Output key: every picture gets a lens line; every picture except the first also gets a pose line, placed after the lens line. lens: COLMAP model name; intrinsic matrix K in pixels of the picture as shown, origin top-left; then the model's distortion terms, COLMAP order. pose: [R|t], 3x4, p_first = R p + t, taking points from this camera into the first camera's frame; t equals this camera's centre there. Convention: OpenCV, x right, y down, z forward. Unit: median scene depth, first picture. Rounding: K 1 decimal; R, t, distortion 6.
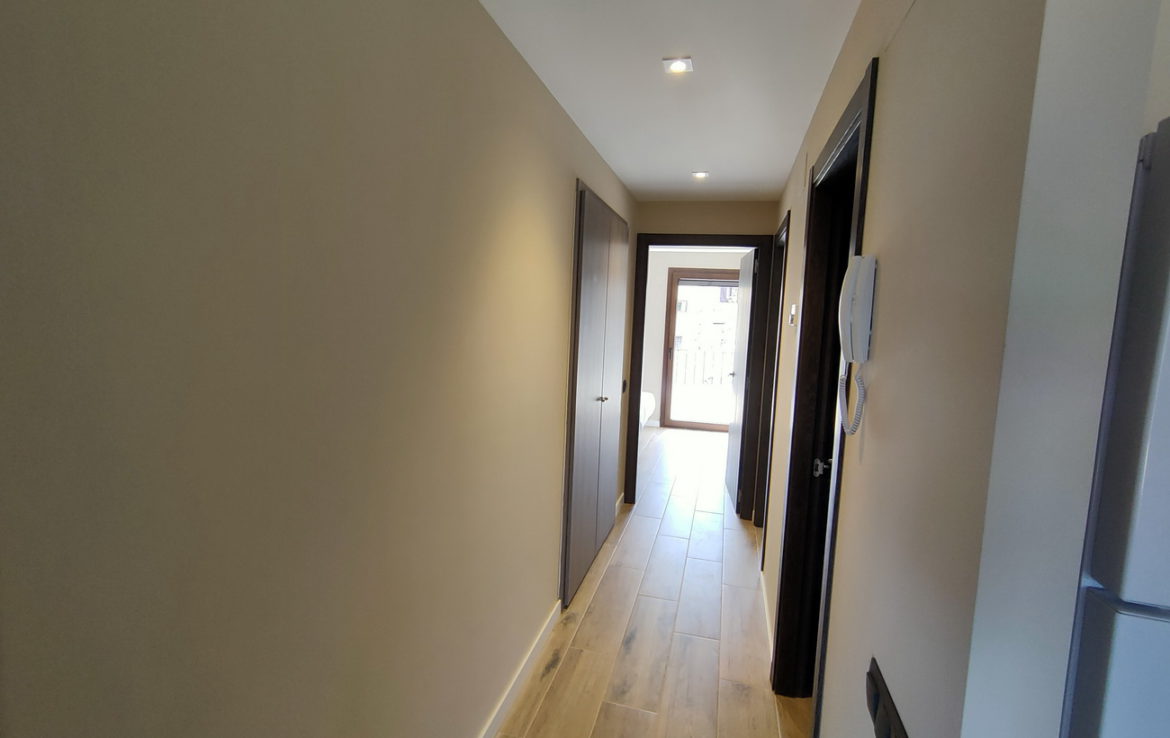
lens RADIAL K [[557.9, 0, 580.7], [0, 557.9, 359.8], [0, 0, 1]] dist [0.010252, -0.000938]
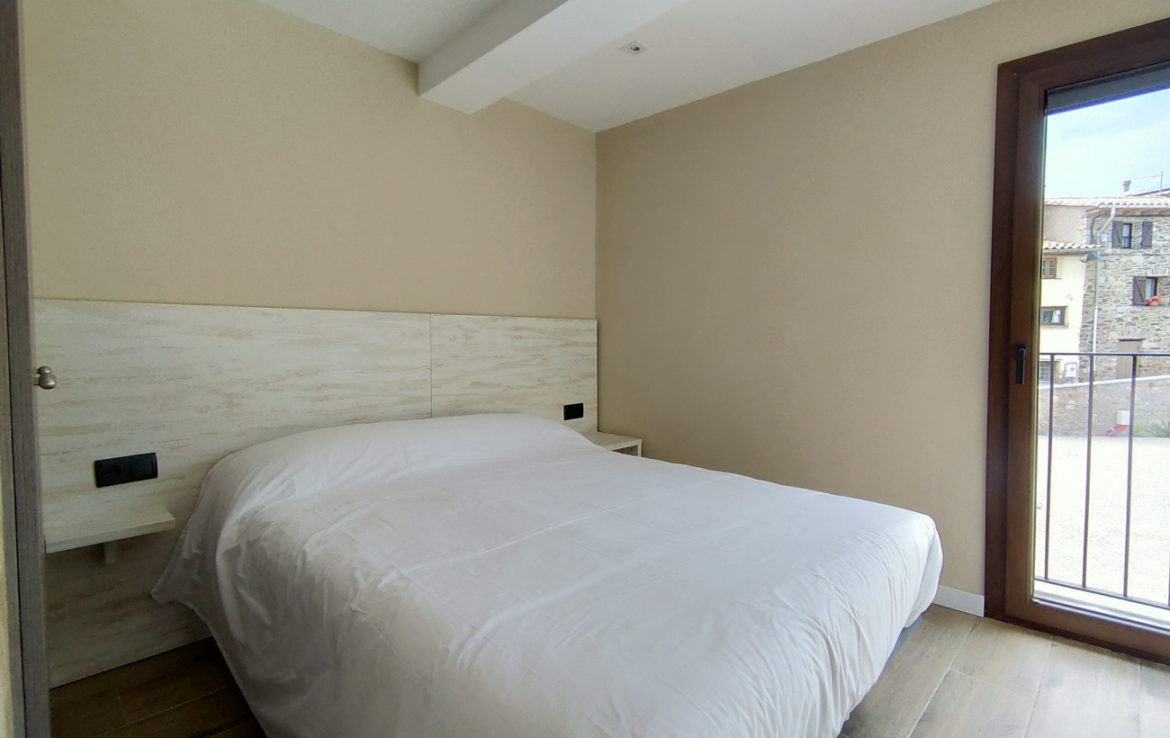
lens RADIAL K [[557.9, 0, 582.6], [0, 557.9, 361.6], [0, 0, 1]] dist [0.010252, -0.000938]
pose [[0.868555, -0.024890, -0.494967, 0.107536], [-0.006766, 0.998049, -0.062062, 0.006350], [0.495546, 0.057253, 0.866693, 0.630841]]
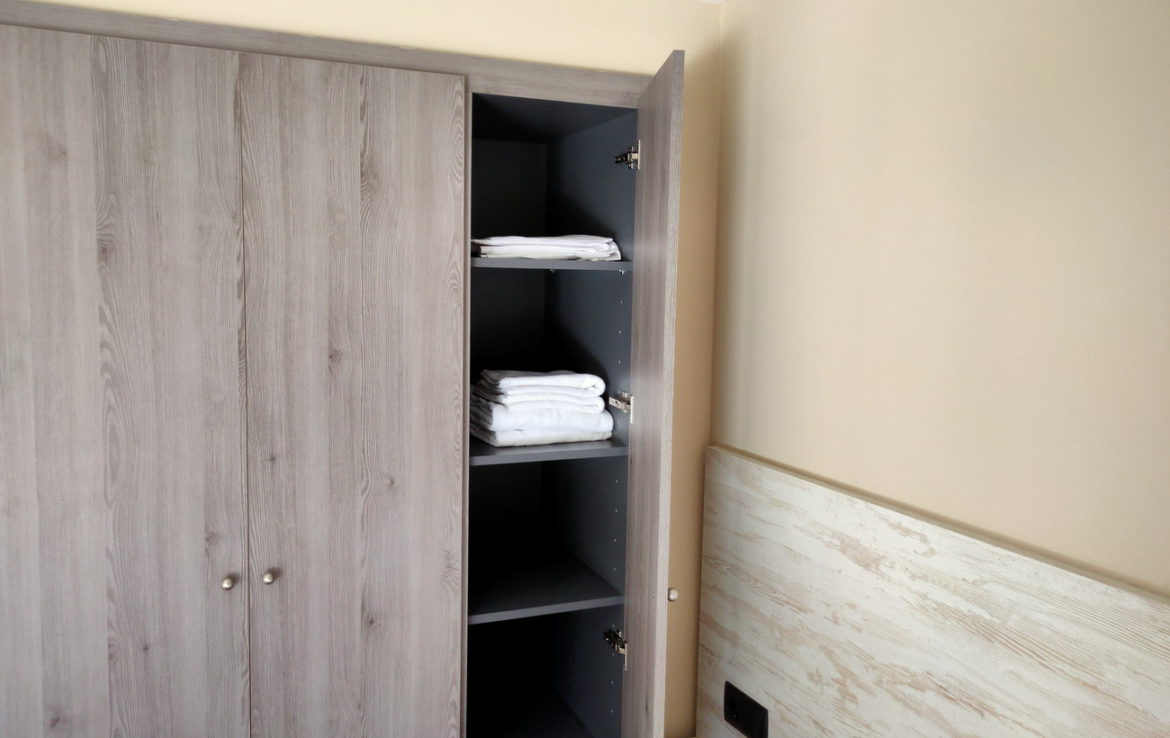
lens RADIAL K [[912.9, 0, 574.5], [0, 912.9, 366.3], [0, 0, 1]] dist [0.050868, -0.015247]
pose [[-0.779631, 0.009599, -0.626165, 0.008143], [-0.106355, 0.983328, 0.147496, -0.098206], [0.617142, 0.181588, -0.765612, 0.917245]]
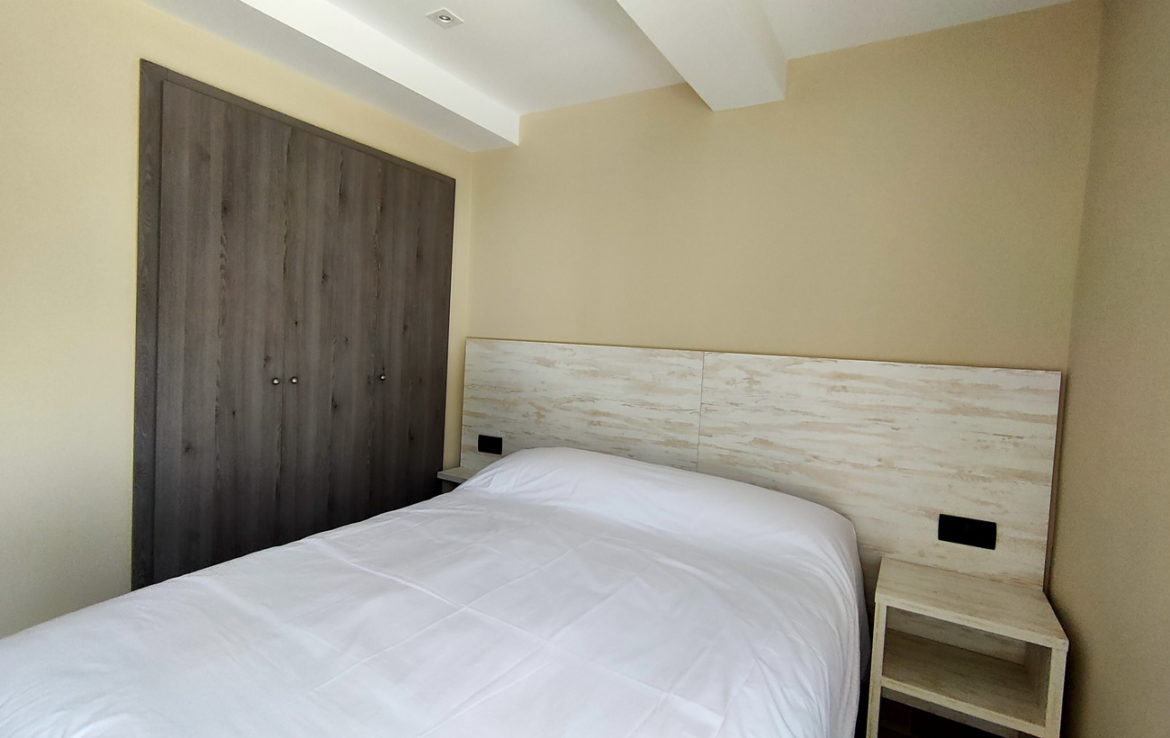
lens RADIAL K [[557.9, 0, 580.3], [0, 557.9, 361.8], [0, 0, 1]] dist [0.010252, -0.000938]
pose [[-0.273439, -0.018596, -0.961710, 0.172763], [-0.150155, 0.988381, 0.023581, -0.038382], [0.950097, 0.150854, -0.273054, 0.921071]]
